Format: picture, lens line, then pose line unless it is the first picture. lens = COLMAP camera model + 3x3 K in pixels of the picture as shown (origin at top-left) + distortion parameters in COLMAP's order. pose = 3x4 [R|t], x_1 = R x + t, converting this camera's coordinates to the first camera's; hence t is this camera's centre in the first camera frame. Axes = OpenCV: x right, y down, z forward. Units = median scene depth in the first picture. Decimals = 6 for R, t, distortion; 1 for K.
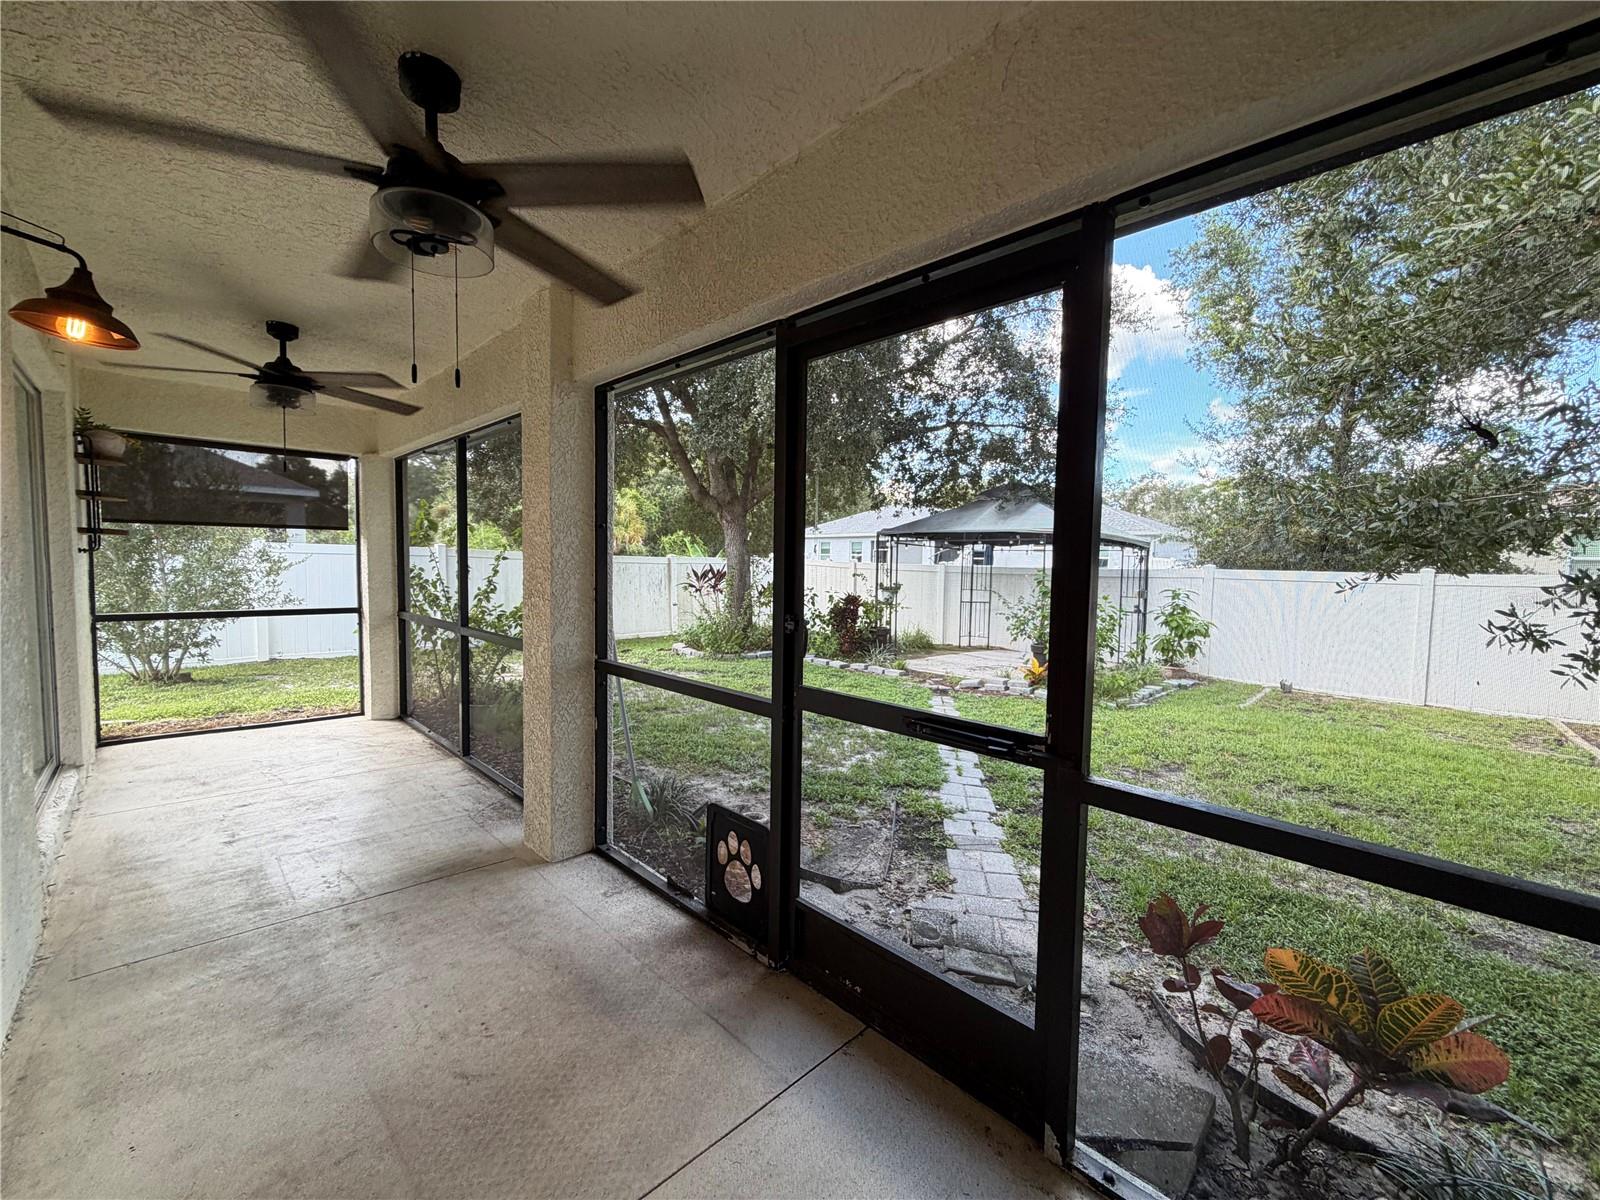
lens RADIAL K [[640.9, 0, 797.7], [0, 640.9, 598.8], [0, 0, 1]] dist [0.001360, 0.000257]
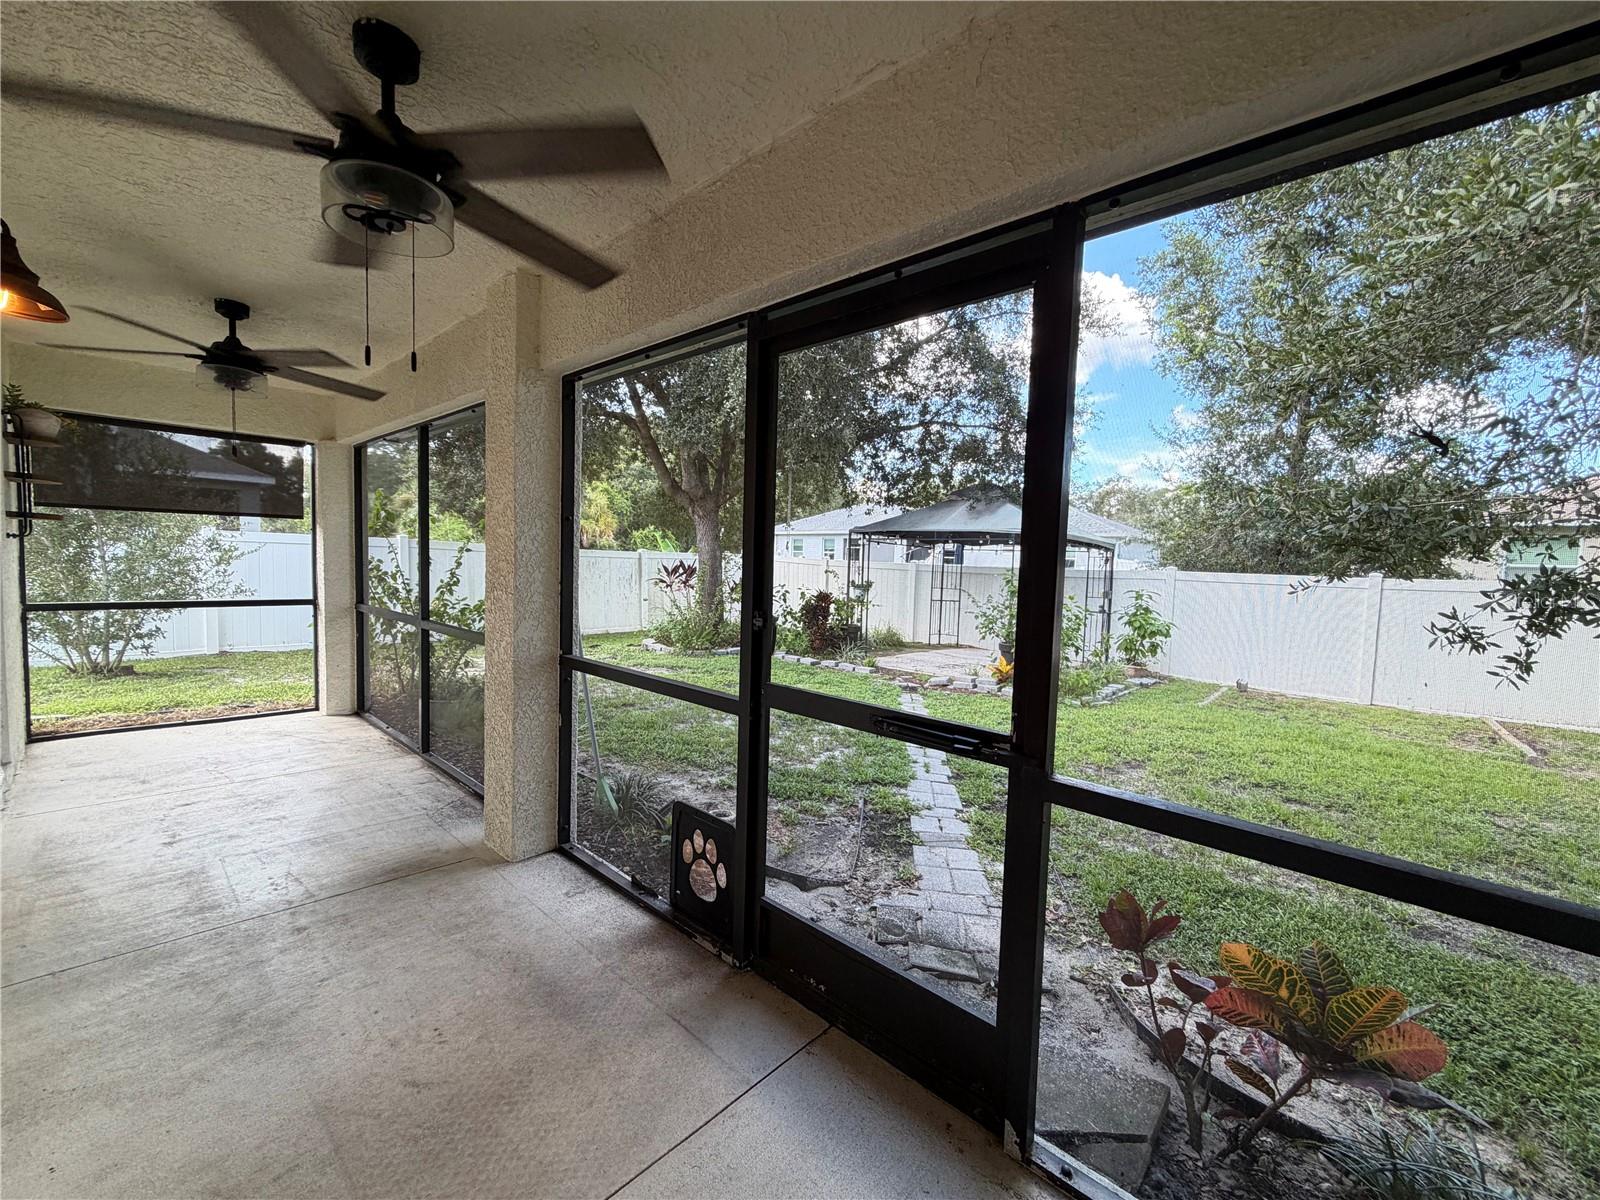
lens RADIAL K [[639.8, 0, 798.3], [0, 639.8, 599.7], [0, 0, 1]] dist [0.002040, -0.000250]
pose [[0.998979, 0.010844, 0.043864, 0.003021], [-0.011121, 0.999920, 0.006088, 0.000248], [-0.043794, -0.006570, 0.999019, 0.005439]]
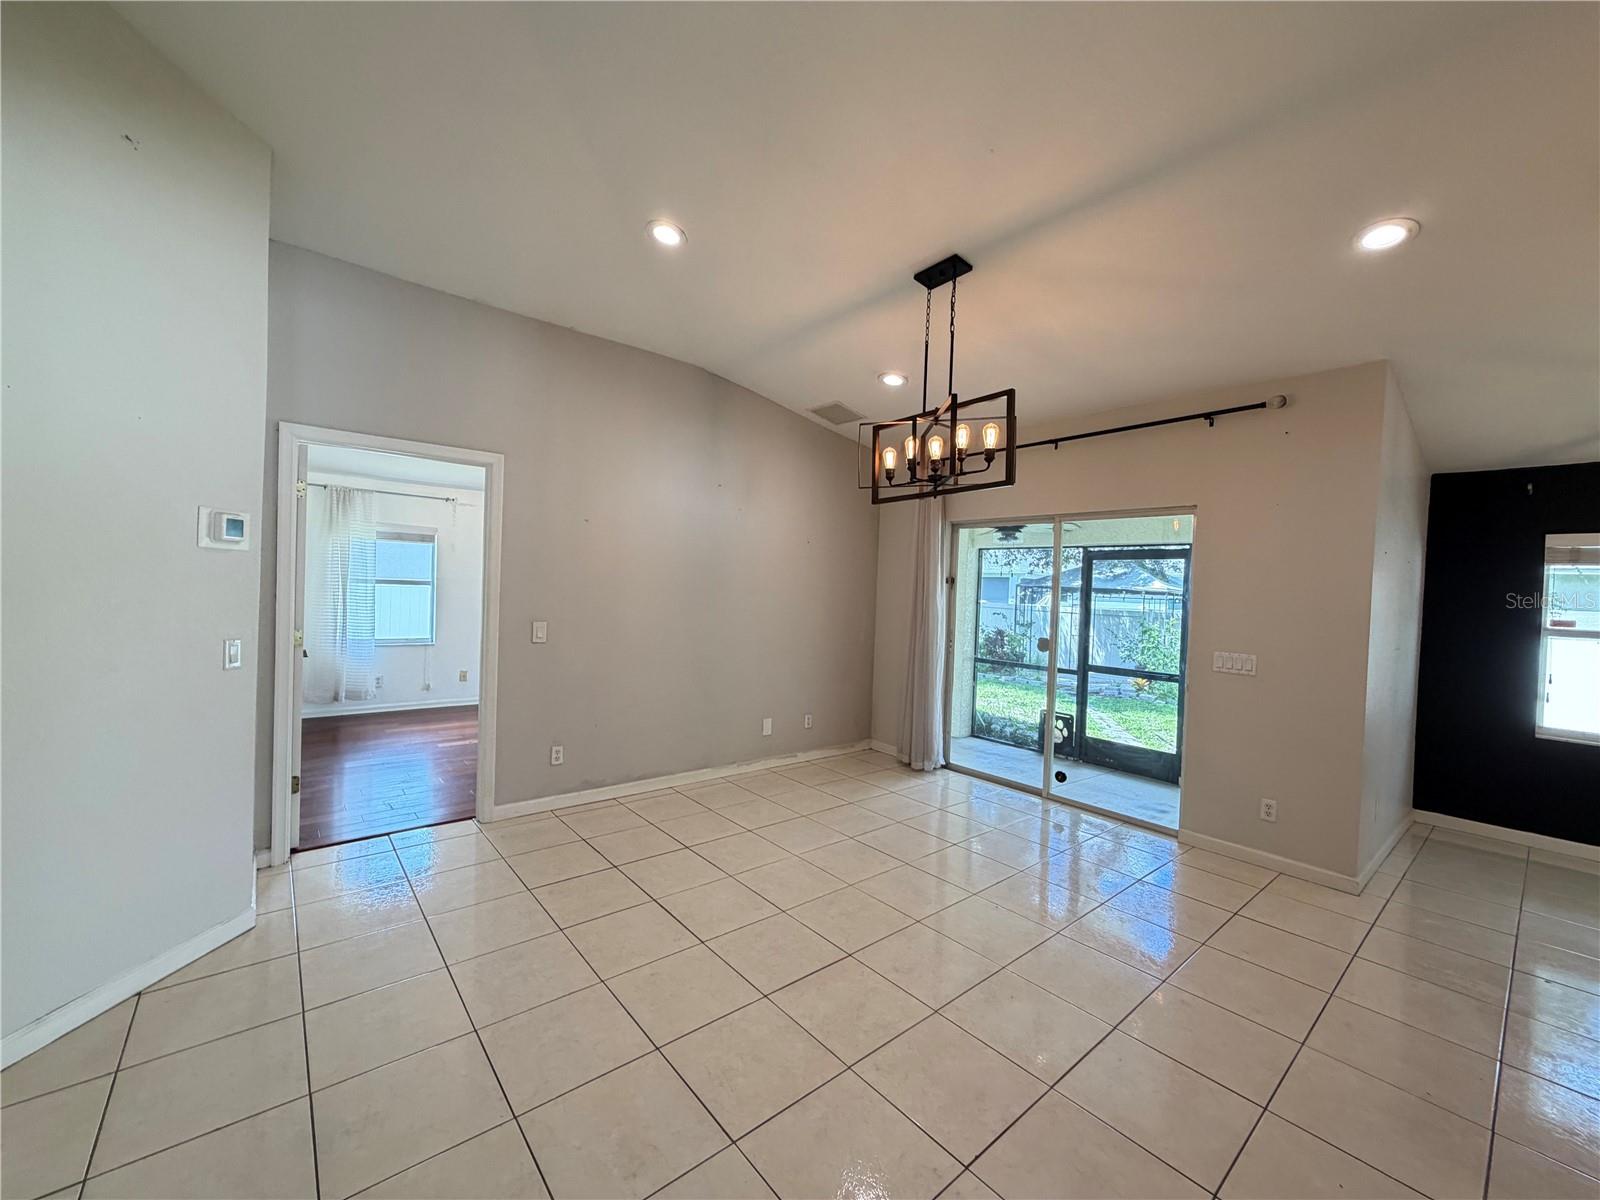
lens RADIAL K [[640.9, 0, 797.7], [0, 640.9, 598.8], [0, 0, 1]] dist [0.001360, 0.000257]
pose [[0.995624, 0.021733, -0.090888, -0.515954], [-0.025571, 0.998820, -0.041283, -0.005643], [0.089884, 0.043427, 0.995005, -1.013147]]
